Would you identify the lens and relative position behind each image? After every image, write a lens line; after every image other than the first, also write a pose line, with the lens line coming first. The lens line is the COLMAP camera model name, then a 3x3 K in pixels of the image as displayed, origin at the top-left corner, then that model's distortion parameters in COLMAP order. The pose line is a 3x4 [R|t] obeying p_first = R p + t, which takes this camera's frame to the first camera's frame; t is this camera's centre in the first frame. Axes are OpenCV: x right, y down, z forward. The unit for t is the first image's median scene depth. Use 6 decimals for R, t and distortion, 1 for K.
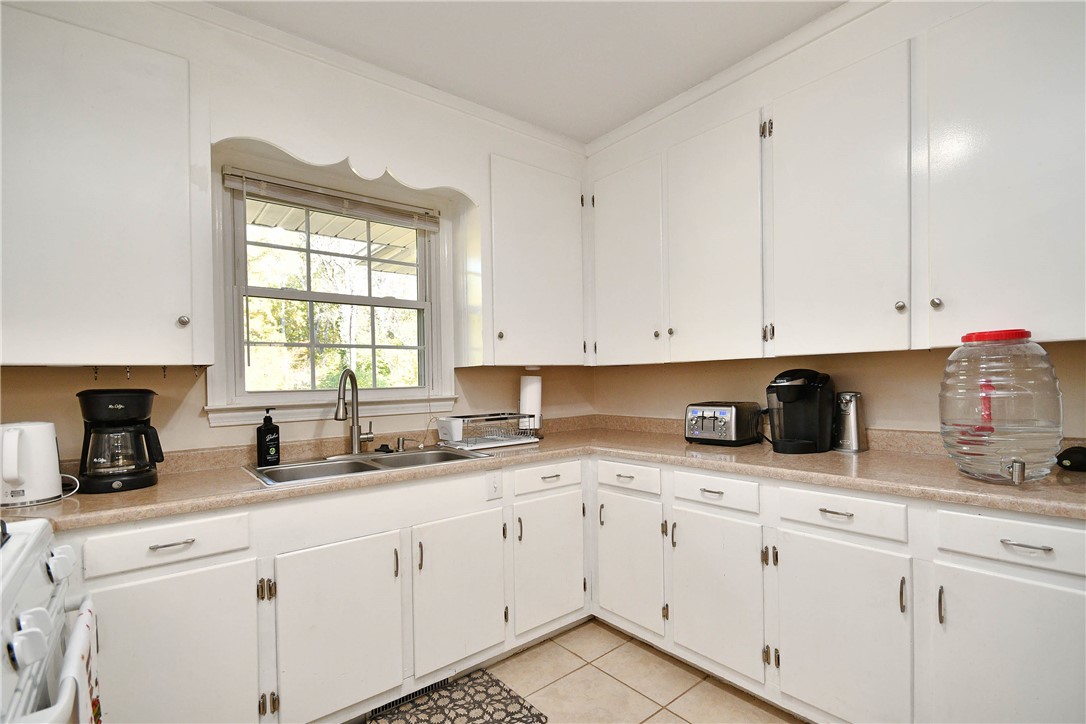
lens RADIAL K [[488.2, 0, 545.8], [0, 488.2, 381.5], [0, 0, 1]] dist [-0.000146, -0.000264]
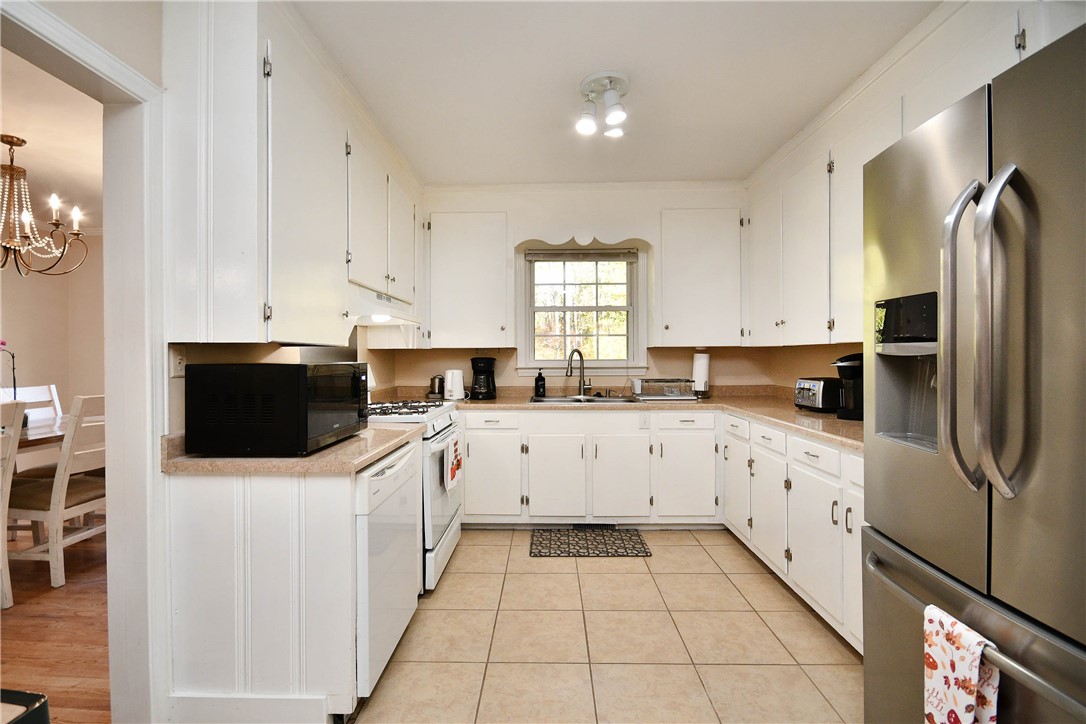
lens RADIAL K [[469.1, 0, 543.0], [0, 469.1, 362.0], [0, 0, 1]] dist [-0.000176, -0.000077]
pose [[0.753428, 0.028853, -0.656897, 0.638144], [-0.013691, 0.999509, 0.028199, -0.023562], [0.657387, -0.012253, 0.753453, -0.398531]]
